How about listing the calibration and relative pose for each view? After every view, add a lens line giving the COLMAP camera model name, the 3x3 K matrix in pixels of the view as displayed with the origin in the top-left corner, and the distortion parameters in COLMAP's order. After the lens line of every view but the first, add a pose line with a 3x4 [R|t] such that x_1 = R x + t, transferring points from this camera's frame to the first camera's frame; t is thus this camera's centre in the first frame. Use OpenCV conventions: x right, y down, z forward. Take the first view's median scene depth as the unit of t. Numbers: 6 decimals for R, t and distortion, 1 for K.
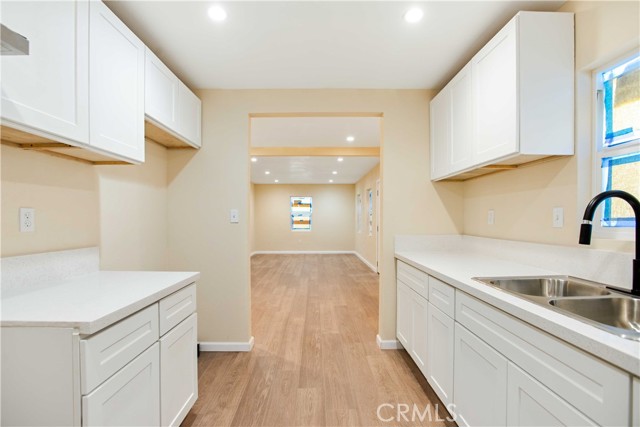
lens RADIAL K [[293.8, 0, 313.7], [0, 293.8, 214.9], [0, 0, 1]] dist [-0.053371, 0.029269]
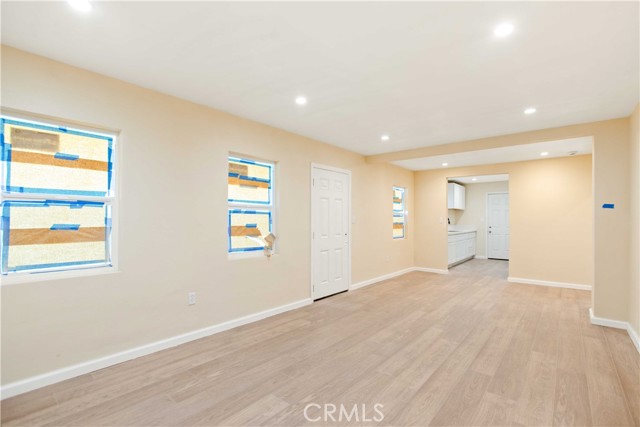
lens RADIAL K [[307.3, 0, 315.9], [0, 307.3, 221.4], [0, 0, 1]] dist [-0.022766, 0.001027]
pose [[-0.768104, -0.004420, 0.640310, -0.154389], [-0.010276, 0.999932, -0.005425, 0.011526], [-0.640243, -0.010747, -0.768097, 1.008093]]
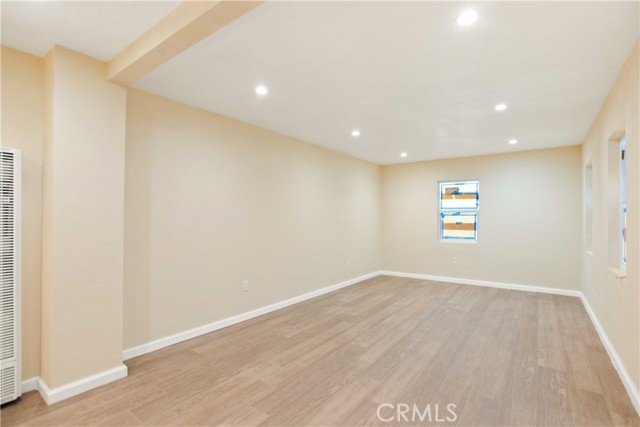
lens RADIAL K [[304.4, 0, 318.9], [0, 304.4, 216.8], [0, 0, 1]] dist [-0.022424, 0.000133]
pose [[0.808572, 0.000098, -0.588398, 0.088081], [0.003340, 0.999983, 0.004756, 0.003220], [0.588388, -0.005810, 0.808558, 0.405690]]
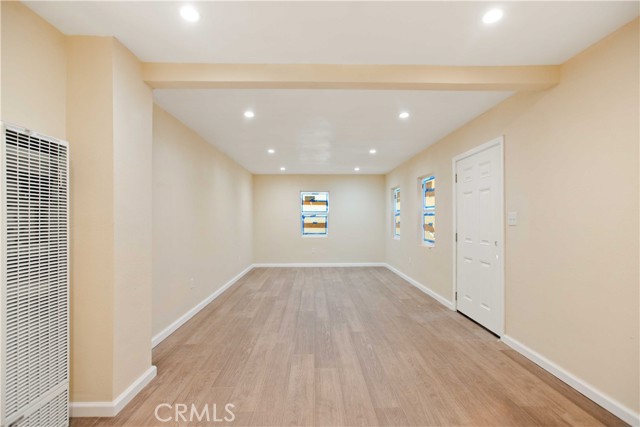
lens RADIAL K [[287.9, 0, 320.1], [0, 287.9, 217.2], [0, 0, 1]] dist [-0.032504, 0.018214]
pose [[0.999674, 0.000397, 0.025529, -0.050259], [-0.000488, 0.999994, 0.003559, 0.001975], [-0.025528, -0.003570, 0.999668, 0.275200]]
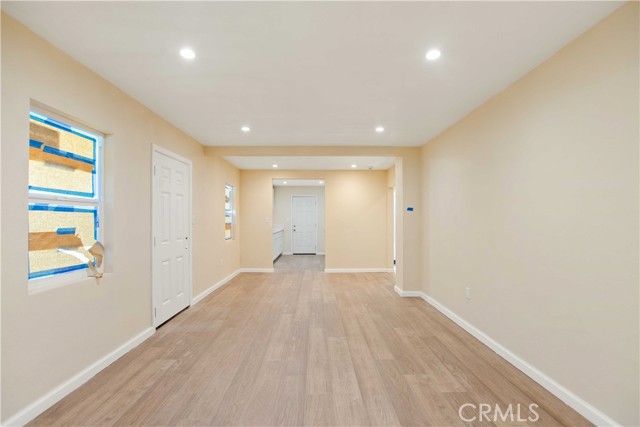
lens RADIAL K [[302.2, 0, 328.2], [0, 302.2, 219.9], [0, 0, 1]] dist [-0.062467, 0.021919]
pose [[-0.999043, 0.003229, -0.043614, -0.036226], [0.003761, 0.999919, -0.012134, 0.010613], [0.043571, -0.012286, -0.998975, 0.995432]]
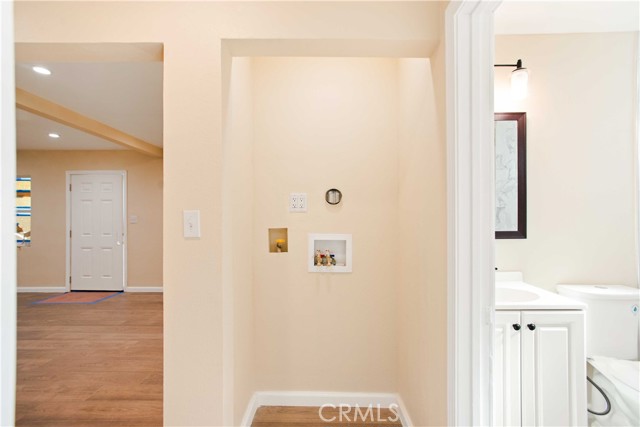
lens RADIAL K [[287.9, 0, 320.1], [0, 287.9, 217.2], [0, 0, 1]] dist [-0.032504, 0.018214]
pose [[0.003738, 0.002734, 0.999989, -0.346223], [-0.010583, 0.999940, -0.002694, -0.001416], [-0.999937, -0.010573, 0.003767, 0.222052]]
